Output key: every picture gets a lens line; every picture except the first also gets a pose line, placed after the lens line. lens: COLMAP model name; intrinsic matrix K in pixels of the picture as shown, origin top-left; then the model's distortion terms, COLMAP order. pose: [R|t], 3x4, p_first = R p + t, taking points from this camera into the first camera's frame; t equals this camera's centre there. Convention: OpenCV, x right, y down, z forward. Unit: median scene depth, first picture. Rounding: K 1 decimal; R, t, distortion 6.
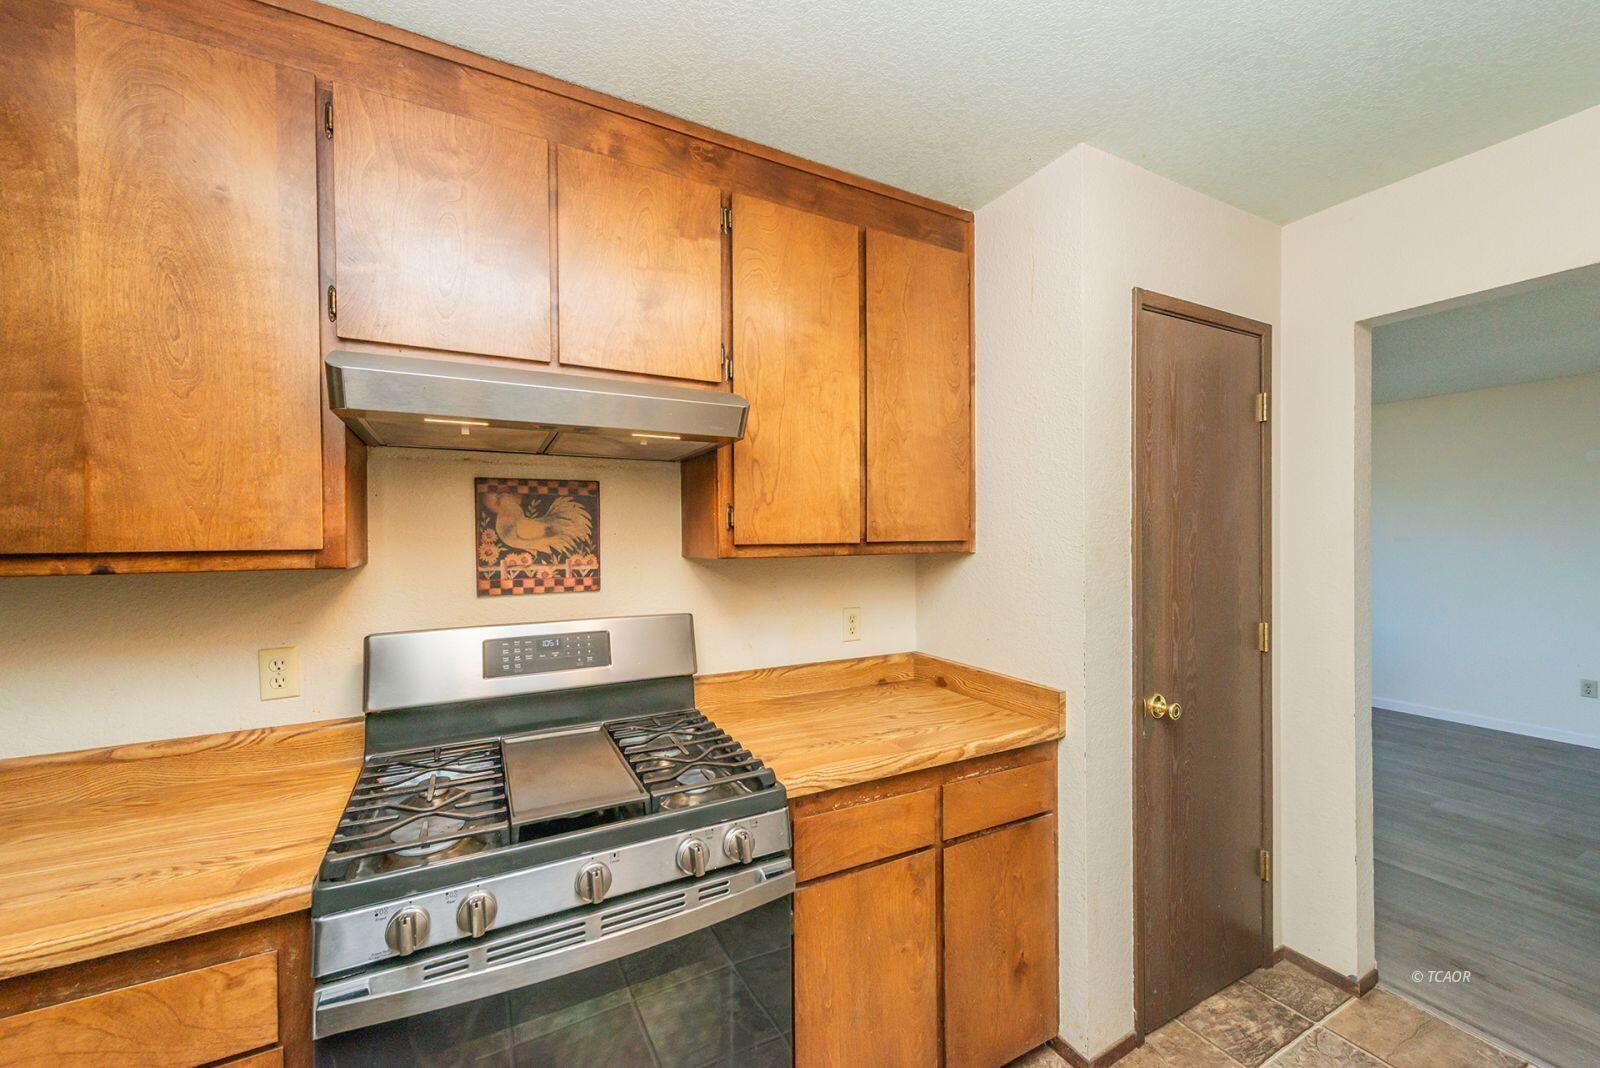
lens RADIAL K [[621.1, 0, 803.6], [0, 621.1, 542.2], [0, 0, 1]] dist [0.006273, -0.000553]
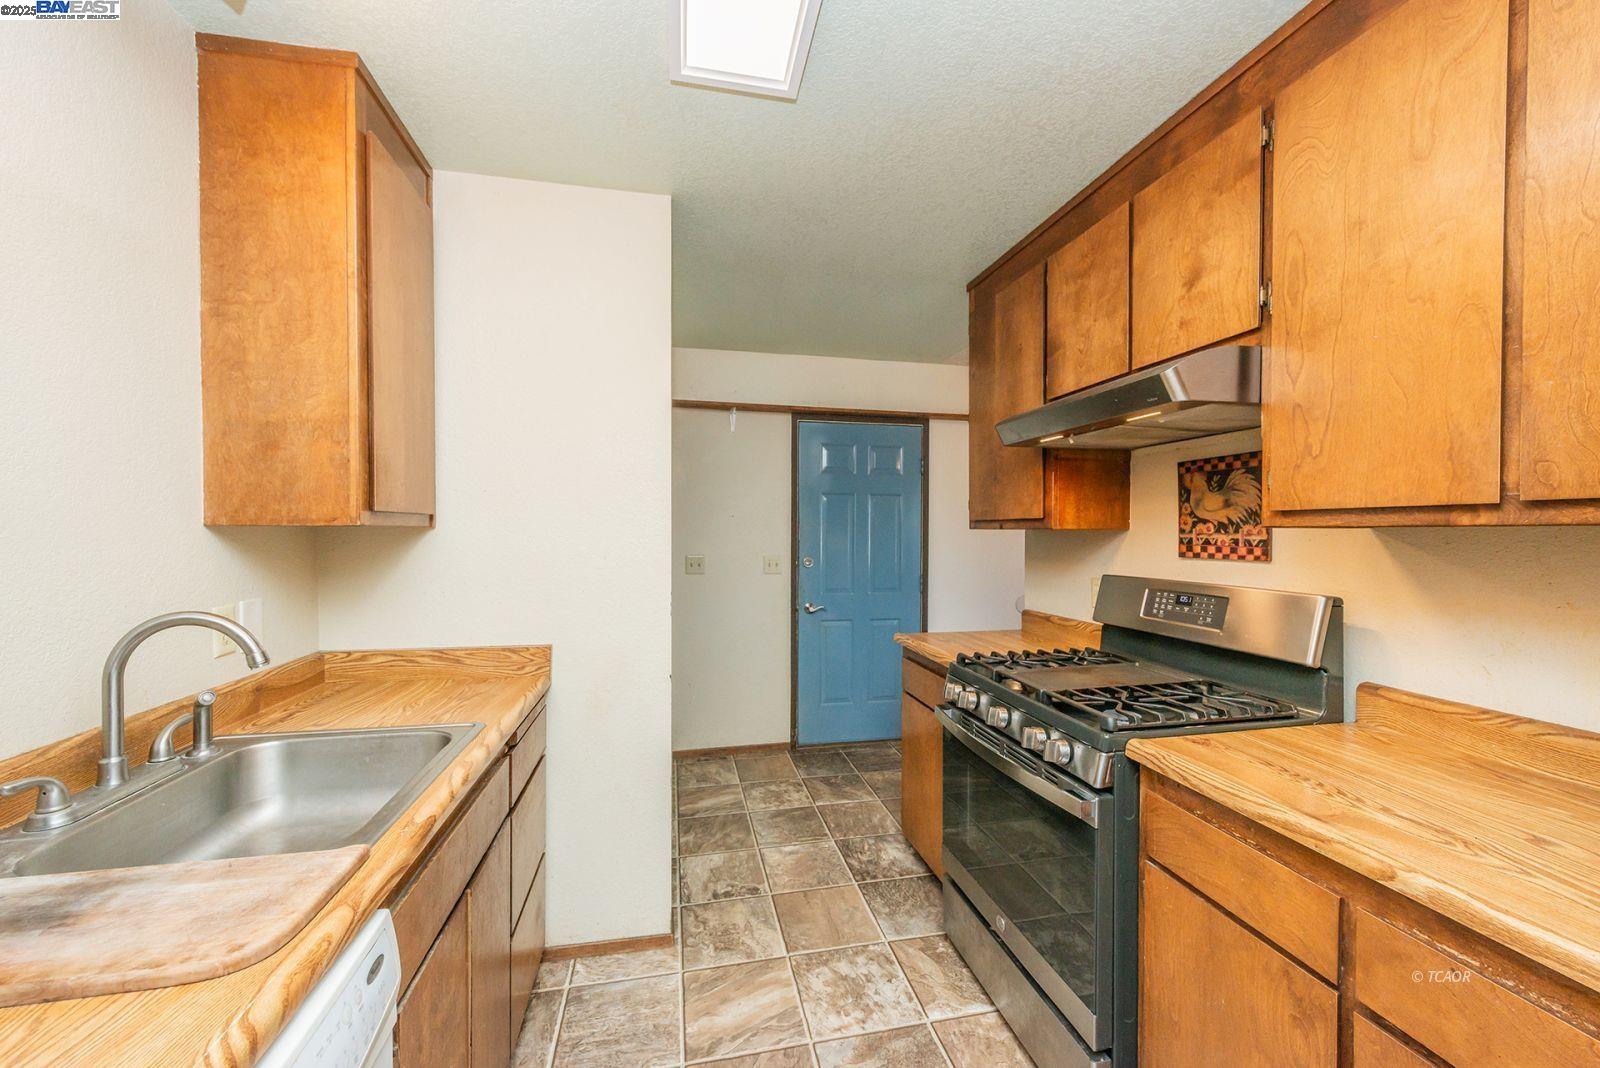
lens RADIAL K [[621.1, 0, 803.6], [0, 621.1, 542.2], [0, 0, 1]] dist [0.006273, -0.000553]
pose [[-0.269519, 0.023488, -0.962708, 0.853795], [-0.010190, 0.999577, 0.027241, 0.029199], [0.962941, 0.017152, -0.269166, 0.588941]]
